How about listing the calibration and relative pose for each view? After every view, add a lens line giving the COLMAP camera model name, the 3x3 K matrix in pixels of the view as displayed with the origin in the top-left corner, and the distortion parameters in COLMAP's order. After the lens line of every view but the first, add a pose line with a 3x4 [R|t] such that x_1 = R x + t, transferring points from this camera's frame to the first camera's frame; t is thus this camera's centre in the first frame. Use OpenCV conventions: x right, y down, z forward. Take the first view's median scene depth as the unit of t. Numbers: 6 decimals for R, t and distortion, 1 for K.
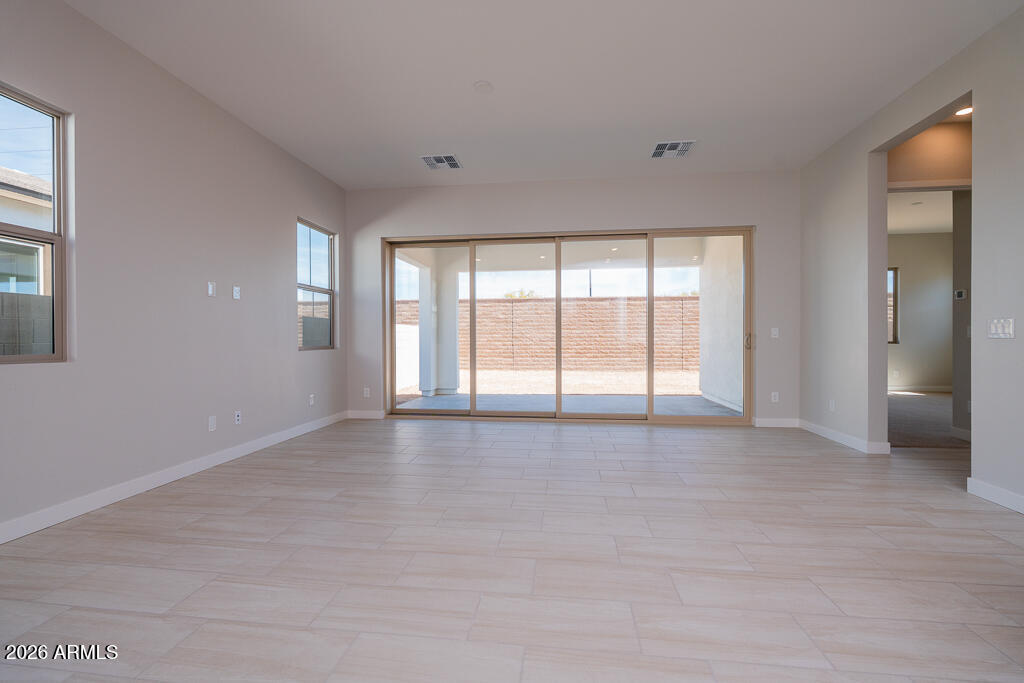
lens RADIAL K [[454.2, 0, 512.0], [0, 454.2, 341.5], [0, 0, 1]] dist [0.000969, 0.000096]
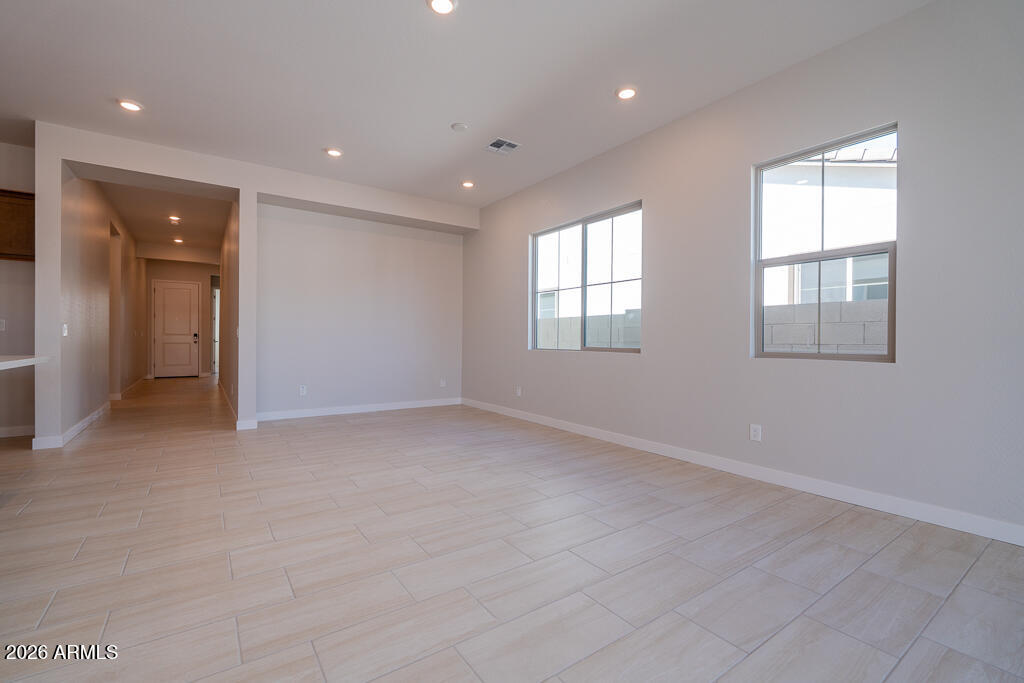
lens RADIAL K [[454.2, 0, 512.0], [0, 454.2, 341.5], [0, 0, 1]] dist [0.000969, 0.000096]
pose [[-0.751050, -0.005873, -0.660219, 0.396585], [-0.011983, 0.999917, 0.004736, 0.004679], [0.660136, 0.011468, -0.751058, 1.338613]]
